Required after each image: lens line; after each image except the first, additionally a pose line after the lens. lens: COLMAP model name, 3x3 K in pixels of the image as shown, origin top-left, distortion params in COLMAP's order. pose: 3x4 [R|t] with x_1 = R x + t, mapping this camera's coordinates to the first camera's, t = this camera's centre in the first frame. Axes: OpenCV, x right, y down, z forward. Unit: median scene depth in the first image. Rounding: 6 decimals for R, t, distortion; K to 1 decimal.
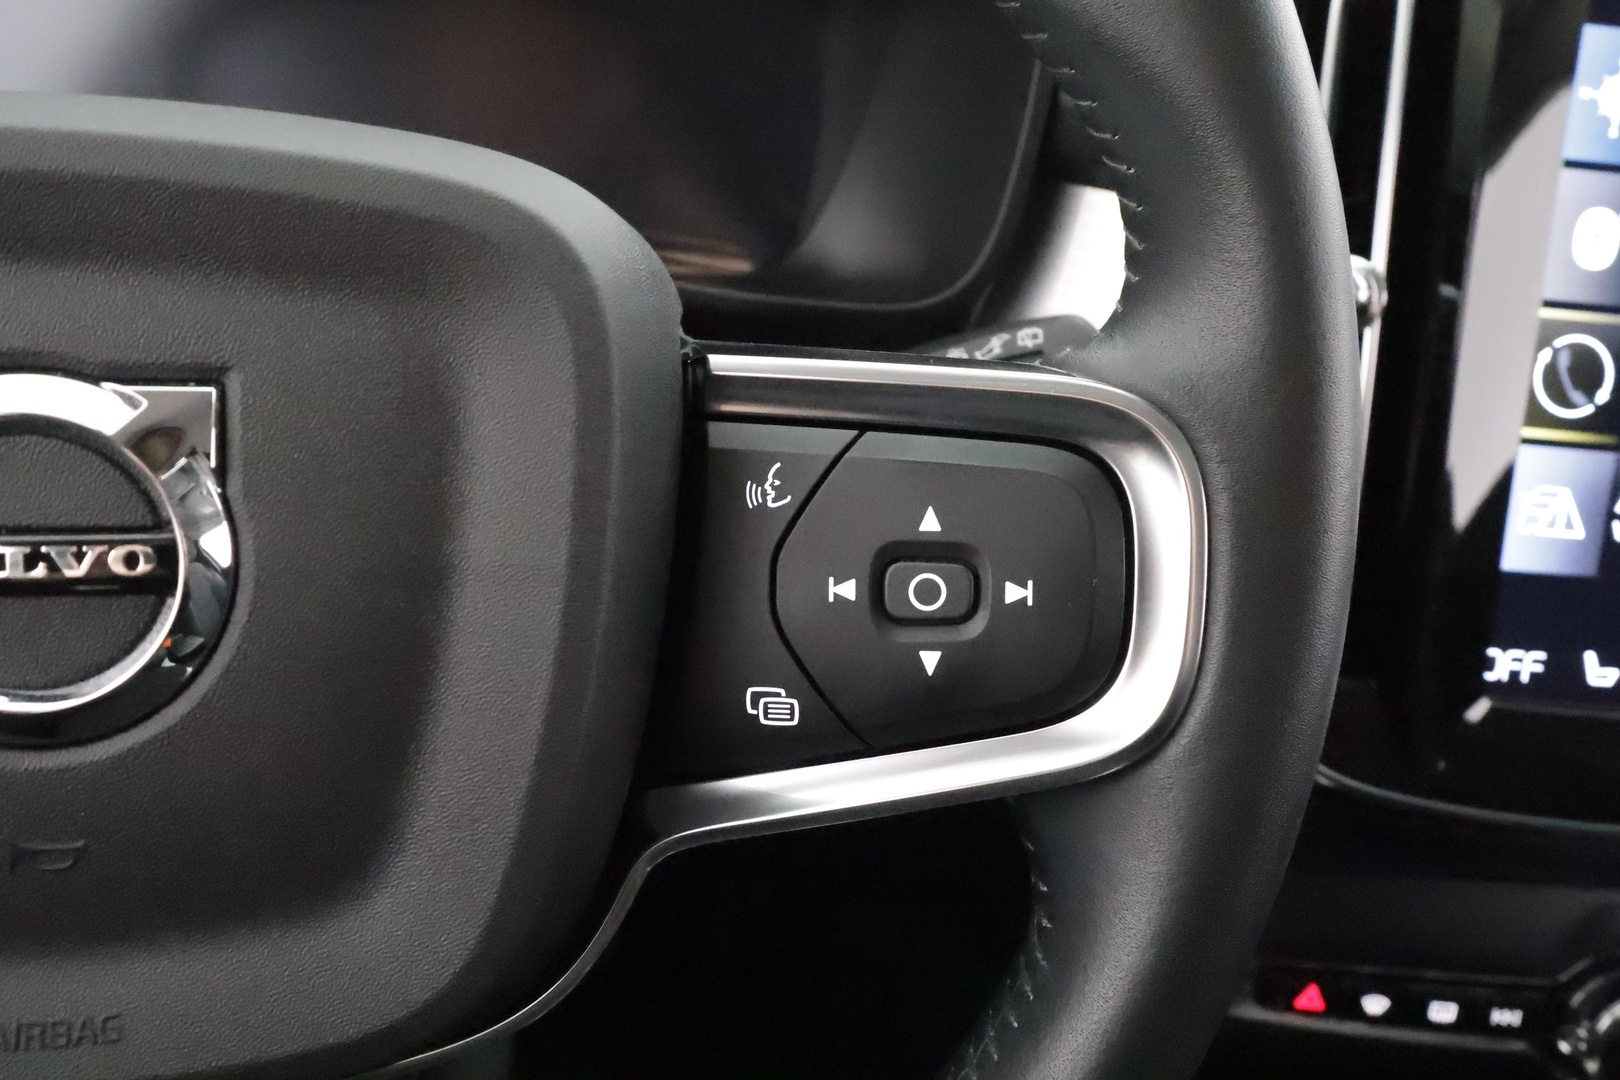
lens RADIAL K [[1274.1, 0, 790.6], [0, 1274.1, 559.7], [0, 0, 1]] dist [-0.009690, 0.009086]
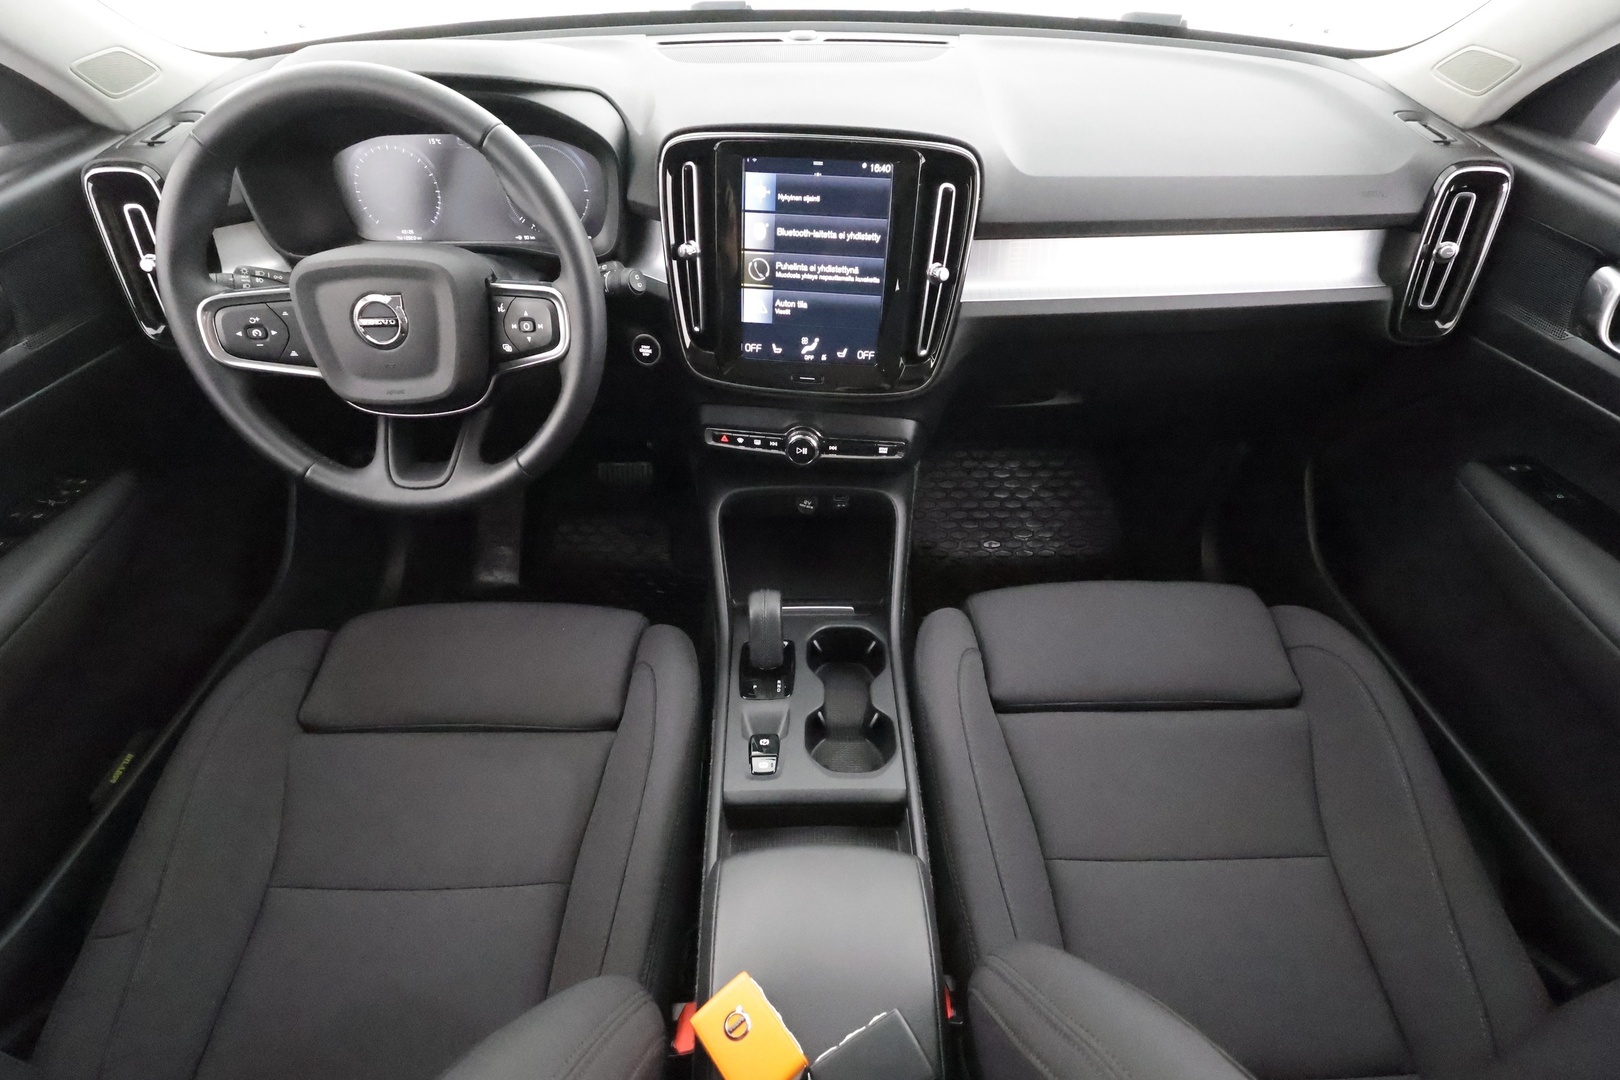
lens RADIAL K [[747.4, 0, 807.8], [0, 747.4, 547.5], [0, 0, 1]] dist [-0.004781, 0.000106]
pose [[0.987734, 0.028540, -0.153516, 1.848215], [0.014859, 0.961513, 0.274358, 0.076599], [0.155438, -0.273274, 0.949295, -2.209256]]
